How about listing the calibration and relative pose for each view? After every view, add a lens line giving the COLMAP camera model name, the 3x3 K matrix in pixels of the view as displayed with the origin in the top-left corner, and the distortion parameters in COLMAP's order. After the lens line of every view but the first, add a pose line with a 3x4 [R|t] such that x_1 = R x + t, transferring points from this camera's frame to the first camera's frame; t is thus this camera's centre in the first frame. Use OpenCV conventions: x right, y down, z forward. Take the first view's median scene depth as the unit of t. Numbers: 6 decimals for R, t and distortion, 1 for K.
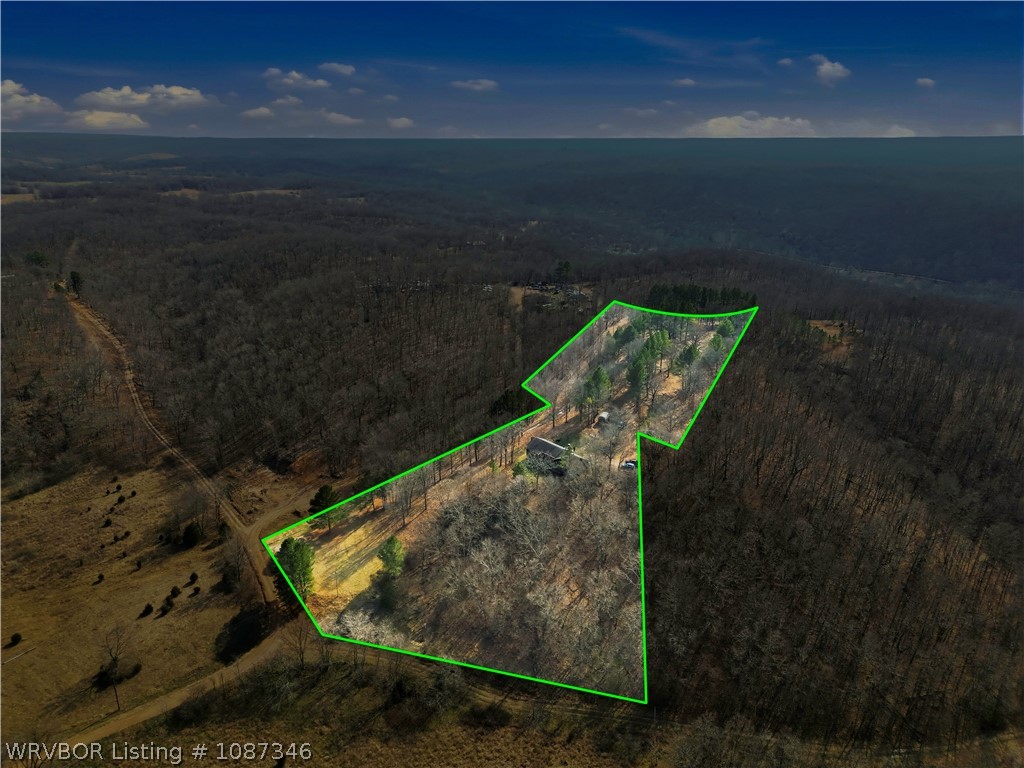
lens RADIAL K [[700.3, 0, 512.0], [0, 700.3, 384.0], [0, 0, 1]] dist [0.072740, -0.100997]
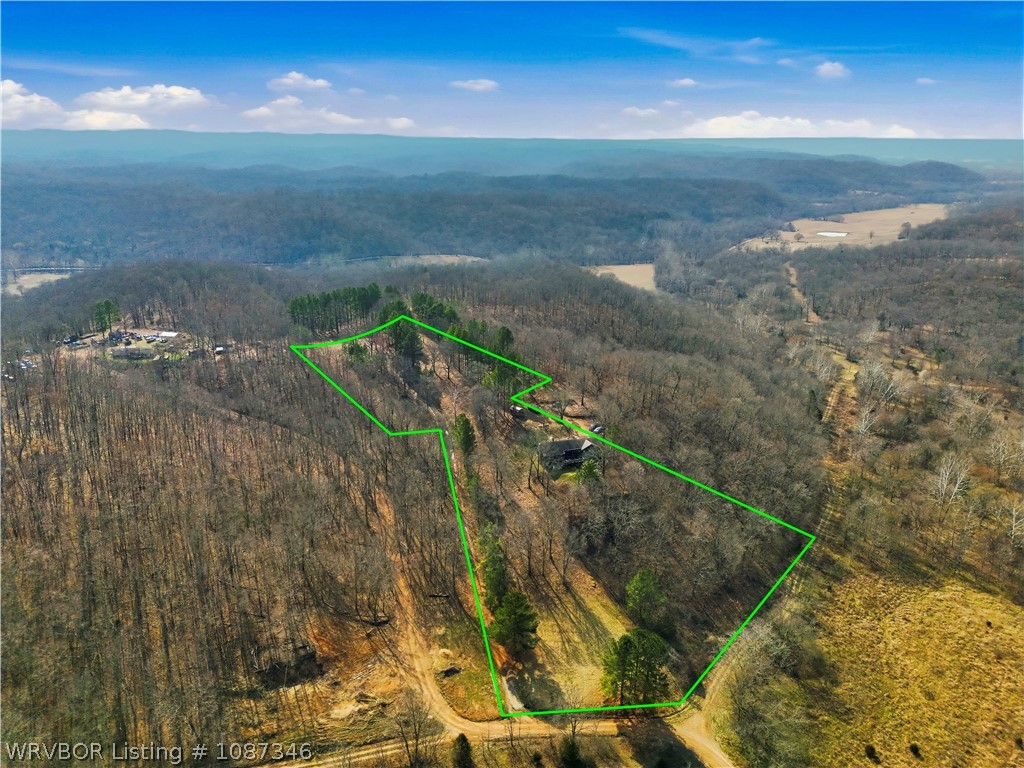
lens RADIAL K [[700.3, 0, 512.0], [0, 700.3, 384.0], [0, 0, 1]] dist [0.072740, -0.100997]
pose [[0.394699, -0.296216, 0.869752, -0.781211], [0.315694, 0.932698, 0.174389, -0.182292], [-0.862873, 0.205744, 0.461649, 0.543278]]
